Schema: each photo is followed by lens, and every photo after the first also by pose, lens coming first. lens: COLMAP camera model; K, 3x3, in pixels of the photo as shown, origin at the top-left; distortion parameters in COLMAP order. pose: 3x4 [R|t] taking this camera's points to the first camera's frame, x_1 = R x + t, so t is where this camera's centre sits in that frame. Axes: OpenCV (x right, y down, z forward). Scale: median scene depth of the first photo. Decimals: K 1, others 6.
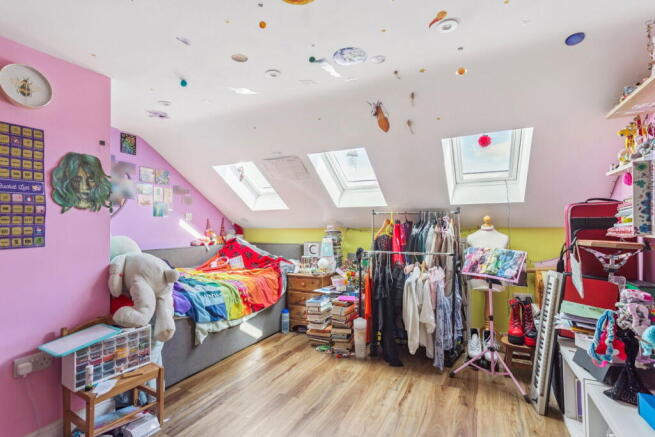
lens RADIAL K [[308.9, 0, 327.4], [0, 308.9, 220.2], [0, 0, 1]] dist [0.002931, 0.002129]
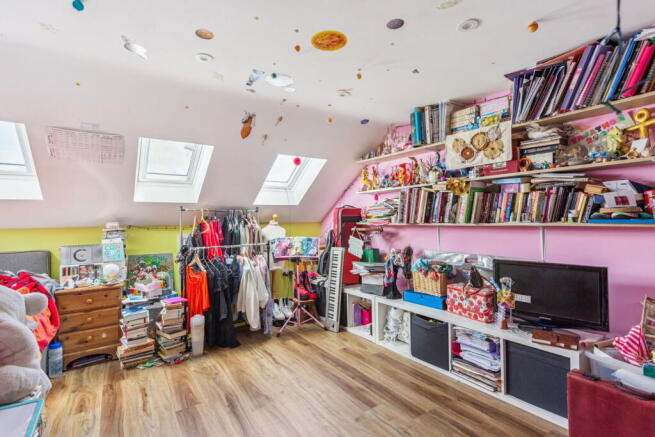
lens RADIAL K [[308.9, 0, 324.7], [0, 308.9, 219.2], [0, 0, 1]] dist [0.002931, 0.002129]
pose [[0.499188, 0.002403, 0.866490, -0.550733], [-0.001064, 0.999997, -0.002161, 0.010684], [-0.866493, 0.000157, 0.499189, 0.150766]]
